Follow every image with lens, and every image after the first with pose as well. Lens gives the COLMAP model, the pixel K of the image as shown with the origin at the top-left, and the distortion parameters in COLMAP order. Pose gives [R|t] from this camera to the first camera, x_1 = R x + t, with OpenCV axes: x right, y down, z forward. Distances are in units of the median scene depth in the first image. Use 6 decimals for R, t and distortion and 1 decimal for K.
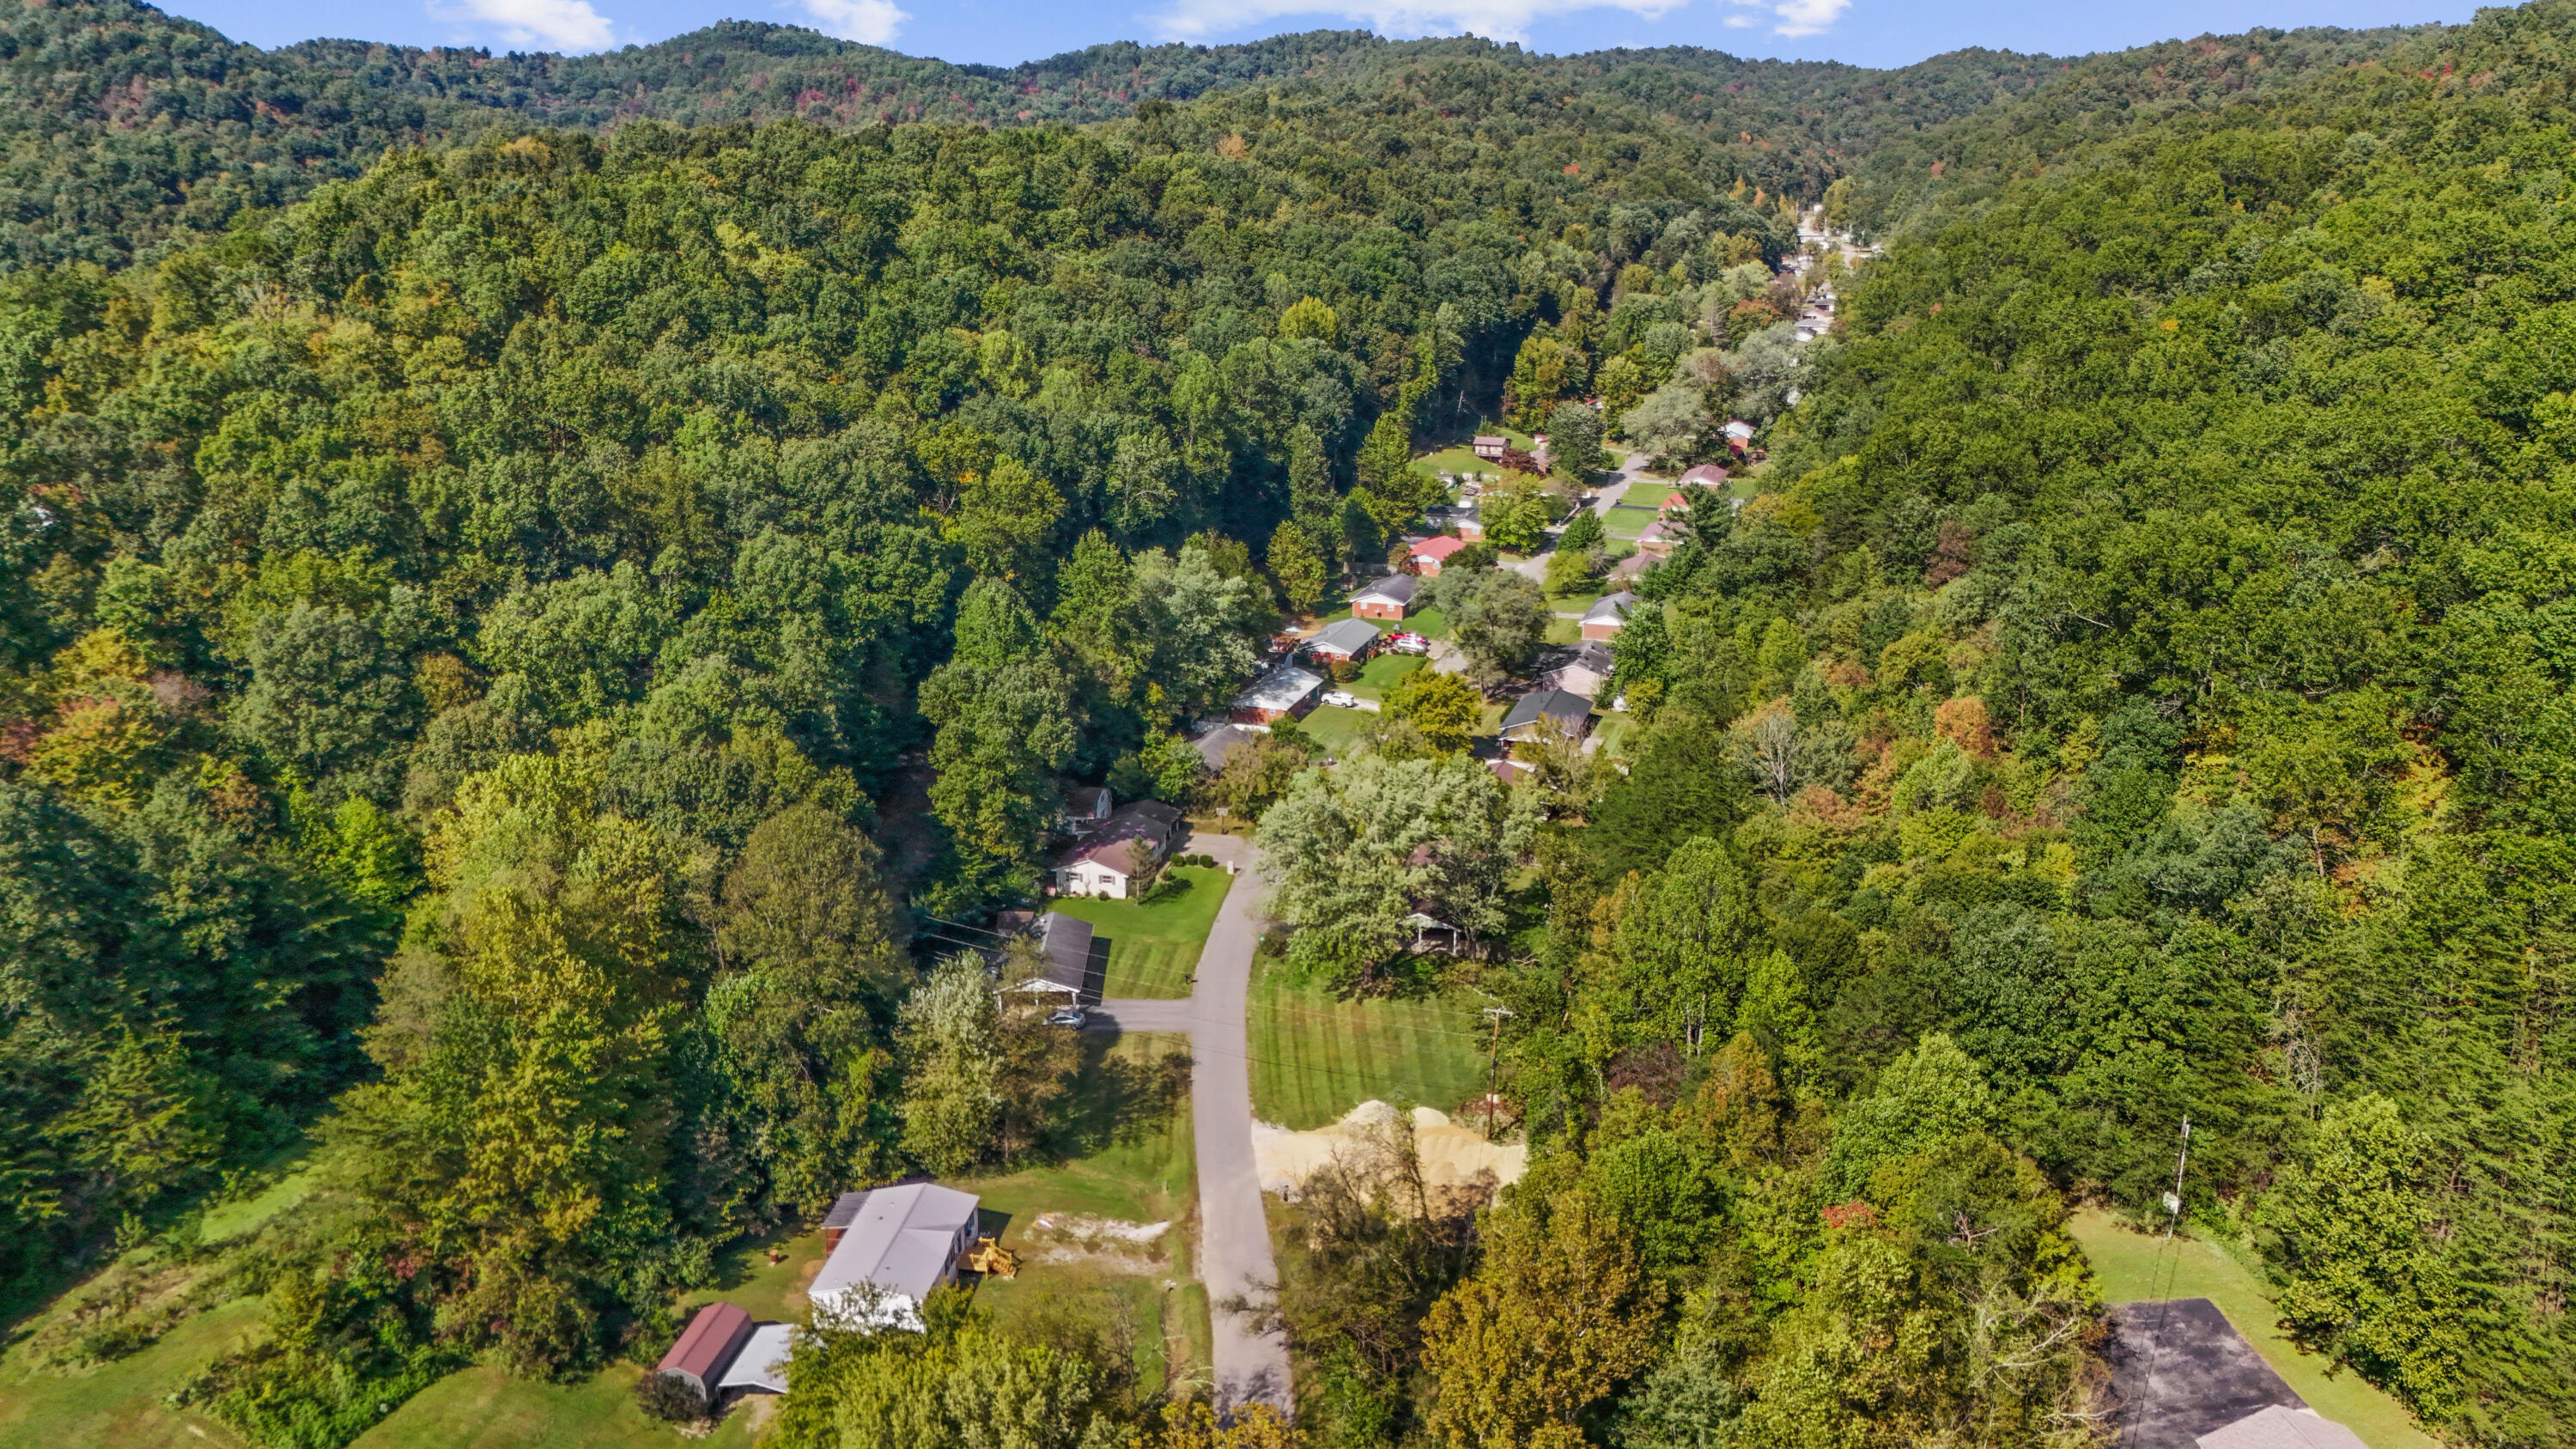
lens RADIAL K [[1837.3, 0, 1296.7], [0, 1837.3, 724.4], [0, 0, 1]] dist [0.066266, -0.065067]
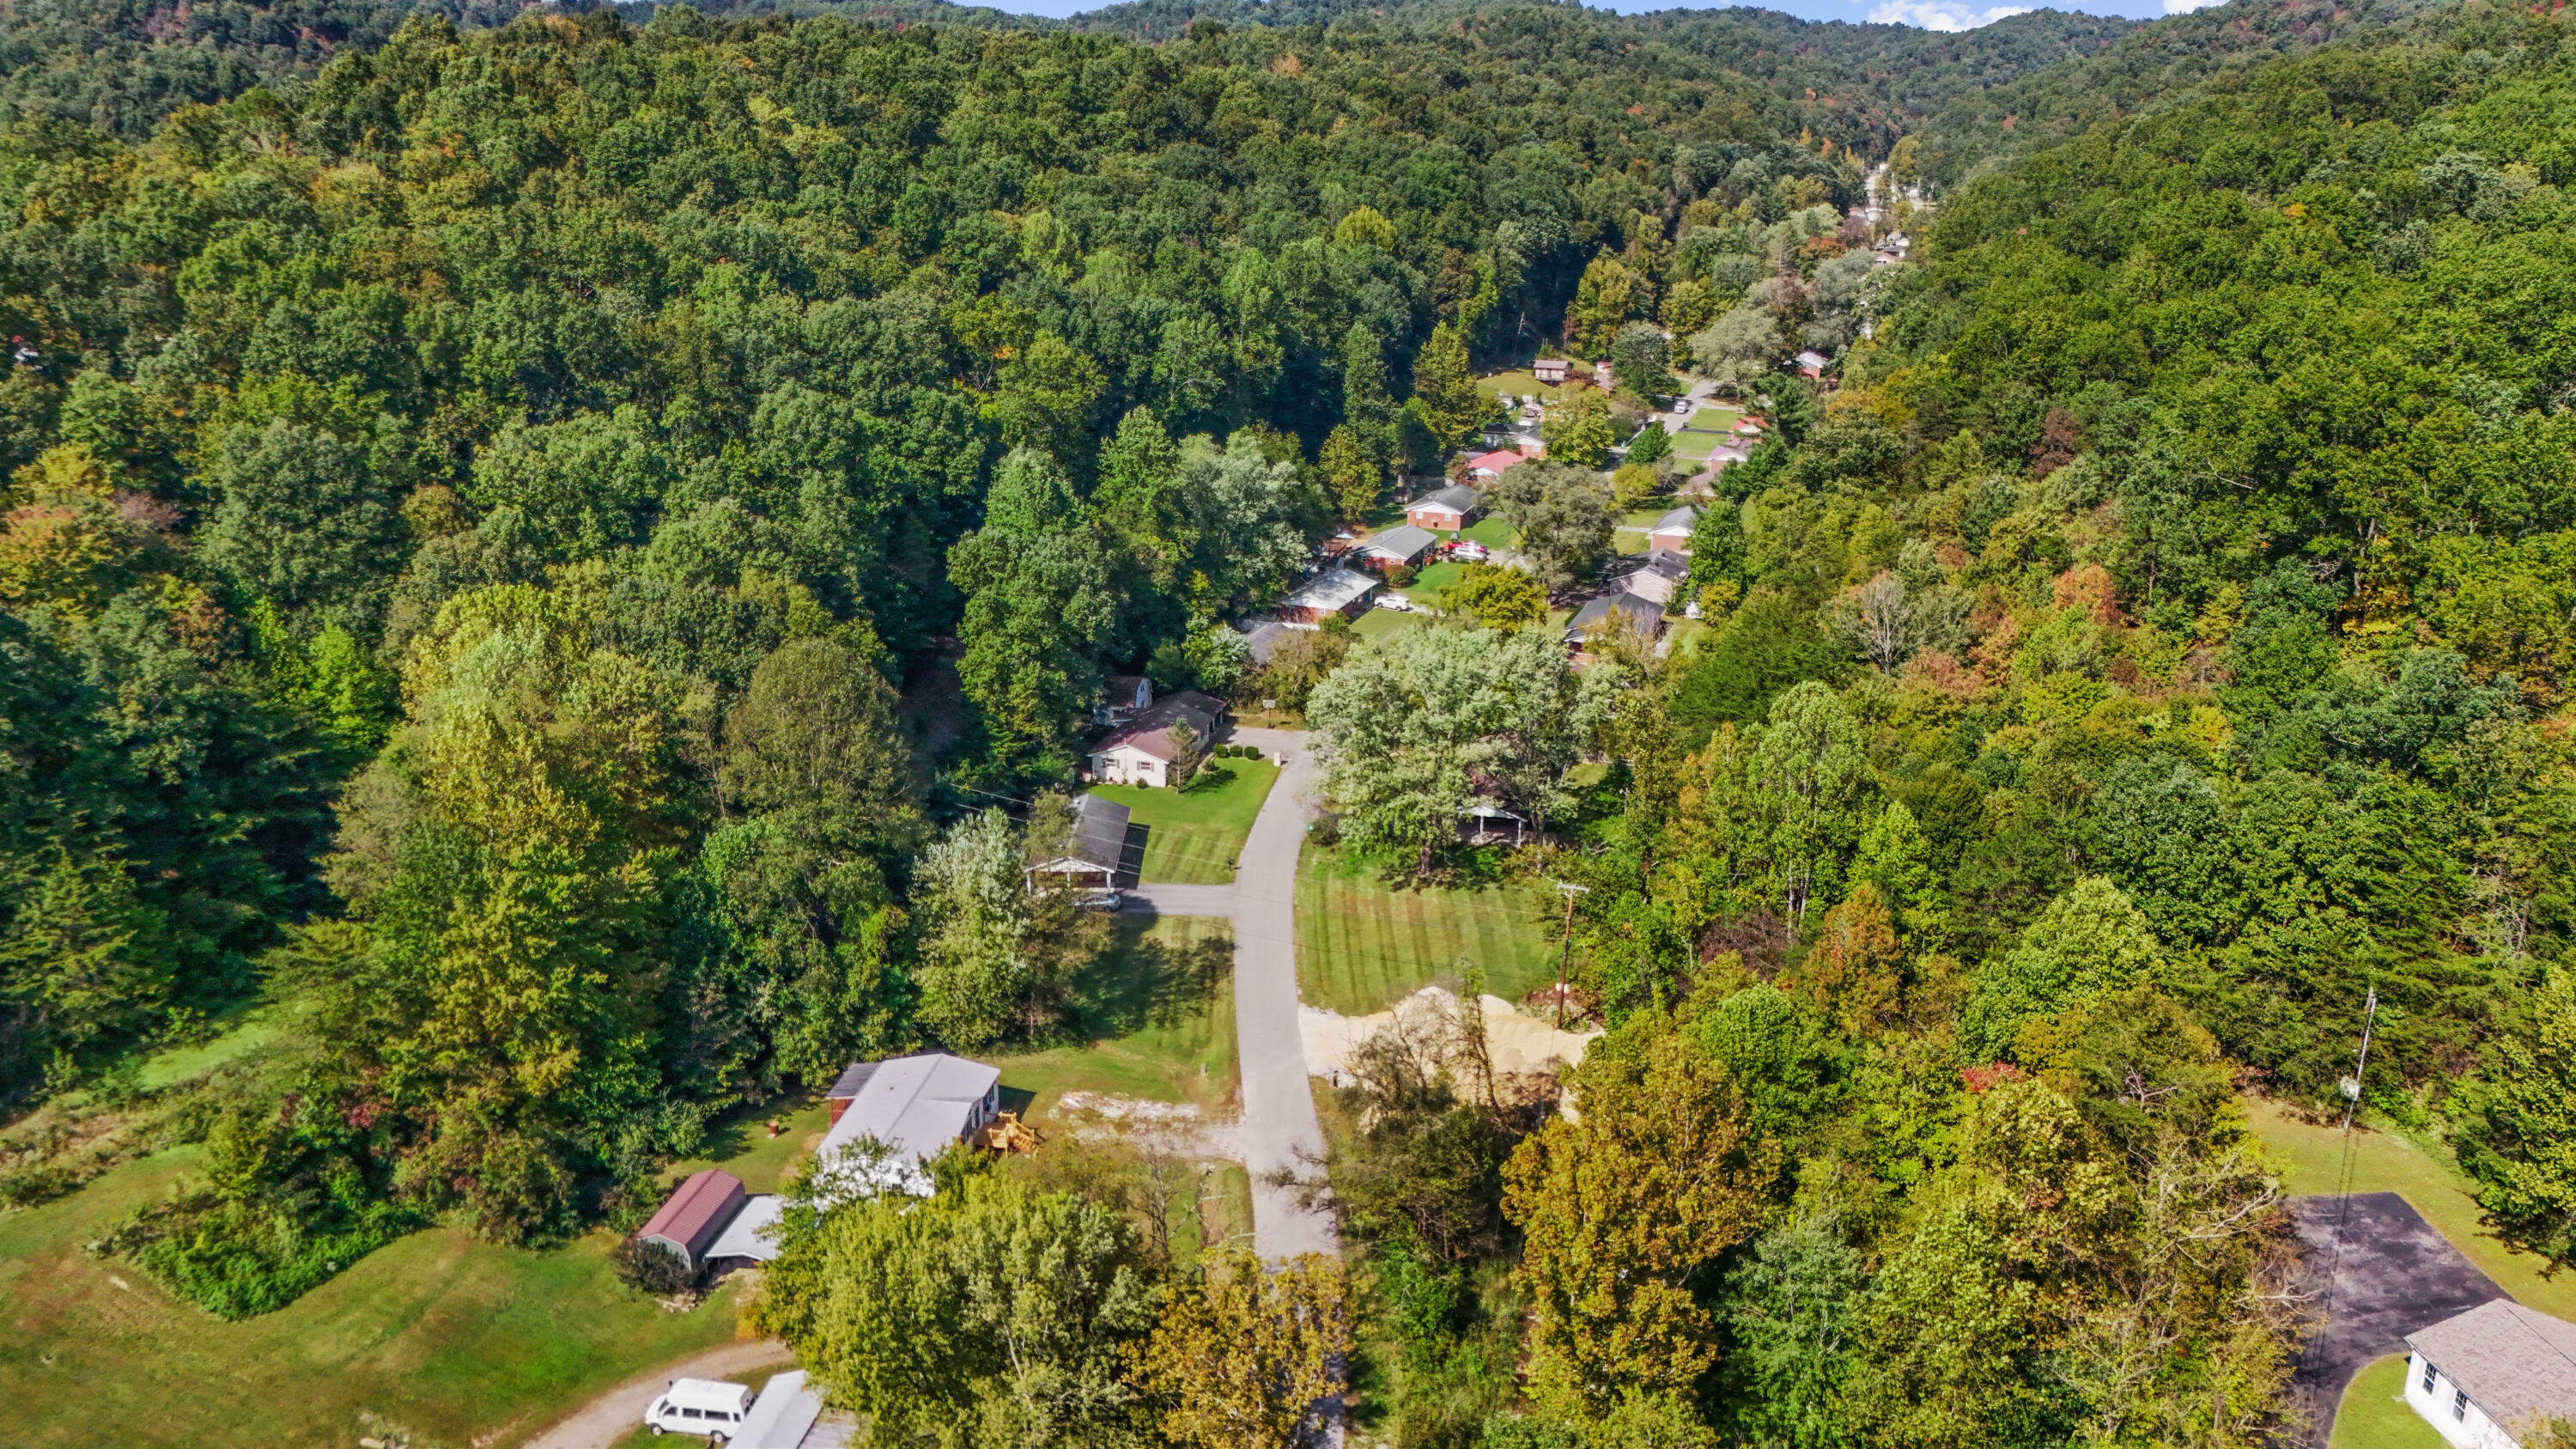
lens RADIAL K [[1837.3, 0, 1296.7], [0, 1837.3, 724.4], [0, 0, 1]] dist [0.066266, -0.065067]
pose [[0.999592, 0.017287, -0.022739, -0.006856], [-0.016997, 0.999772, 0.012904, 0.062577], [0.022956, -0.012512, 0.999658, 0.085213]]
